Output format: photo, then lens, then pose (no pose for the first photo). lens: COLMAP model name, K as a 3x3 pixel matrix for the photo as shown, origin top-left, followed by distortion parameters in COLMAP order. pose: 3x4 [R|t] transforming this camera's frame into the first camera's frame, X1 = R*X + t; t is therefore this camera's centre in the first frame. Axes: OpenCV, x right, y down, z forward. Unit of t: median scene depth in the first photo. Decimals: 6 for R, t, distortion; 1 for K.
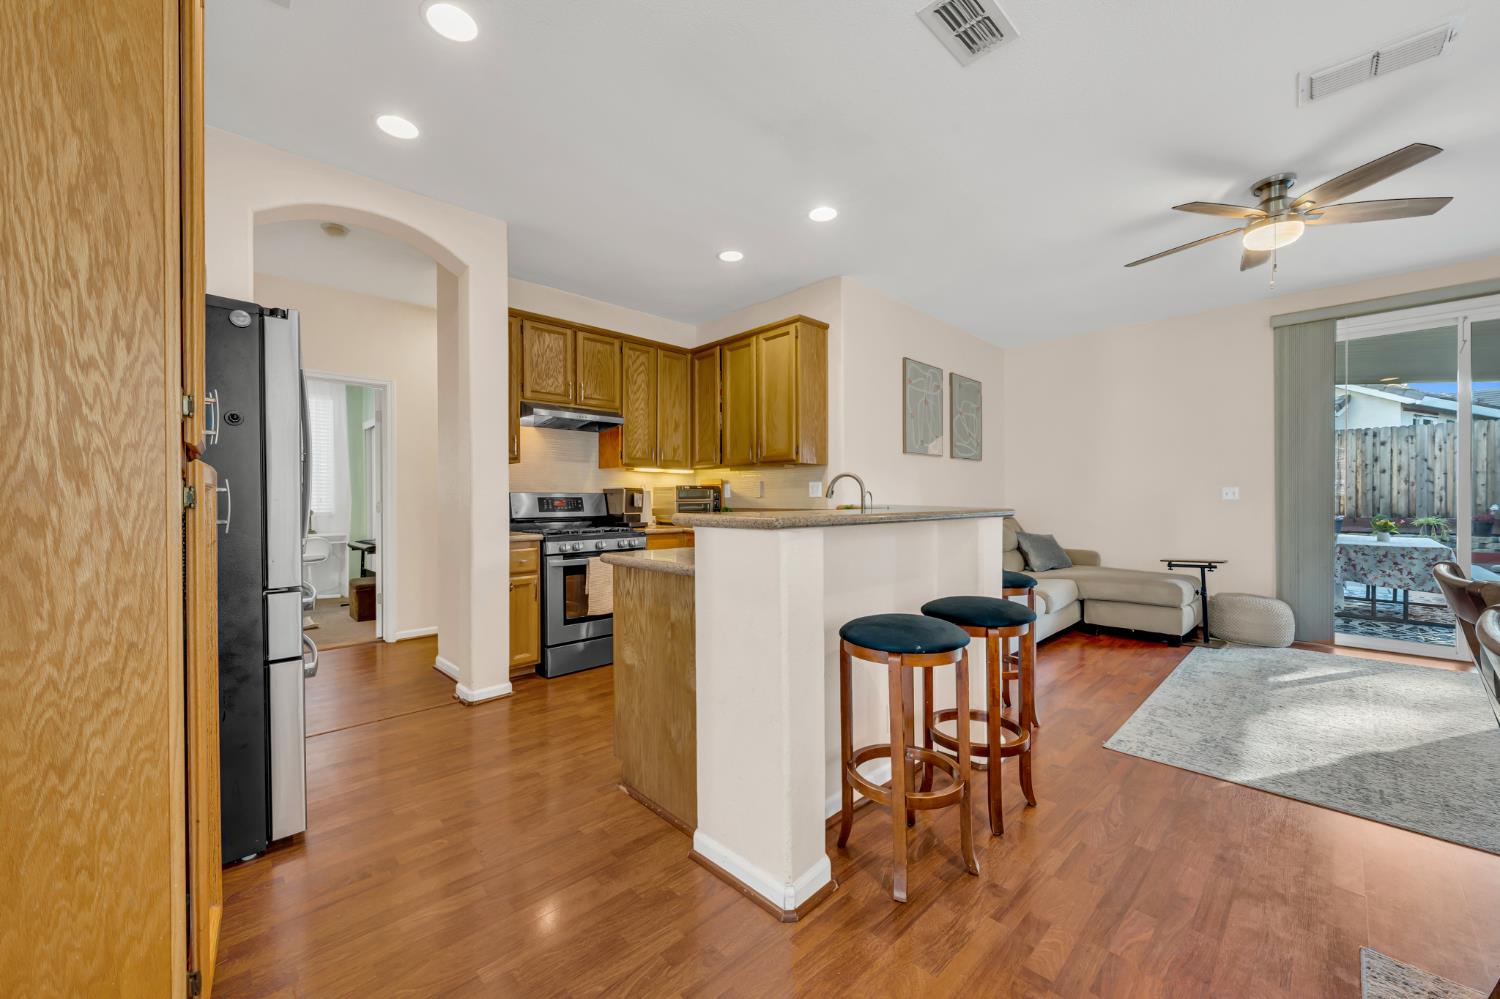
lens RADIAL K [[573.2, 0, 744.3], [0, 573.2, 501.0], [0, 0, 1]] dist [-0.003308, -0.000311]
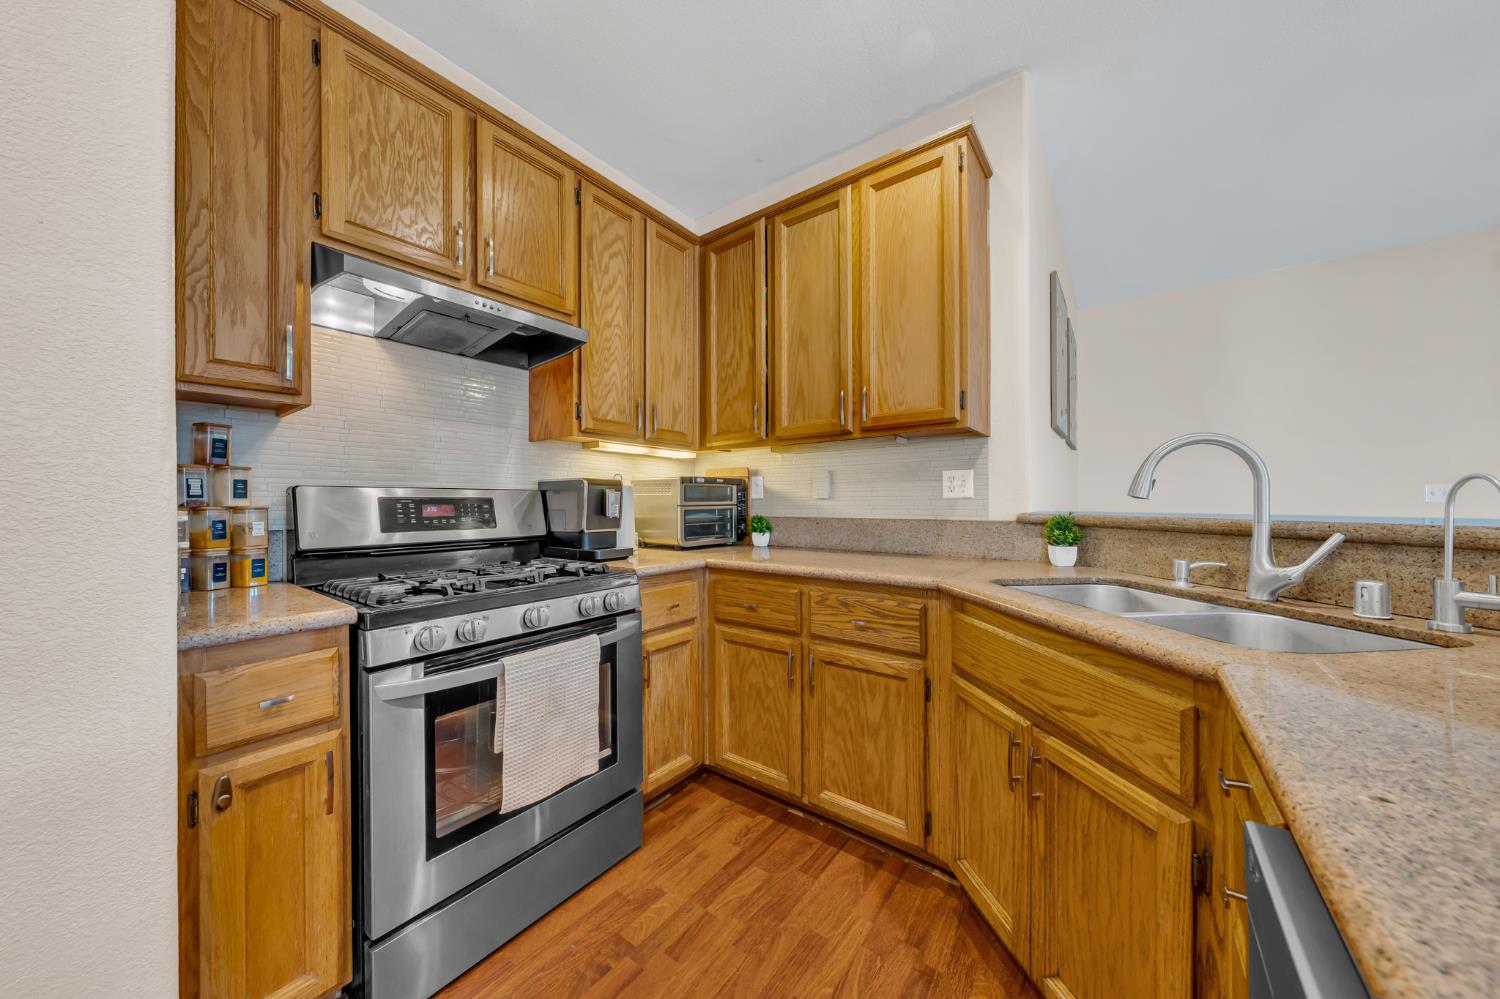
lens RADIAL K [[501.1, 0, 744.6], [0, 501.1, 500.4], [0, 0, 1]] dist [-0.005562, -0.000012]
pose [[0.986674, -0.000662, 0.162707, -0.141394], [0.001139, 0.999995, -0.002834, -0.003189], [-0.162705, 0.002982, 0.986670, 0.546132]]
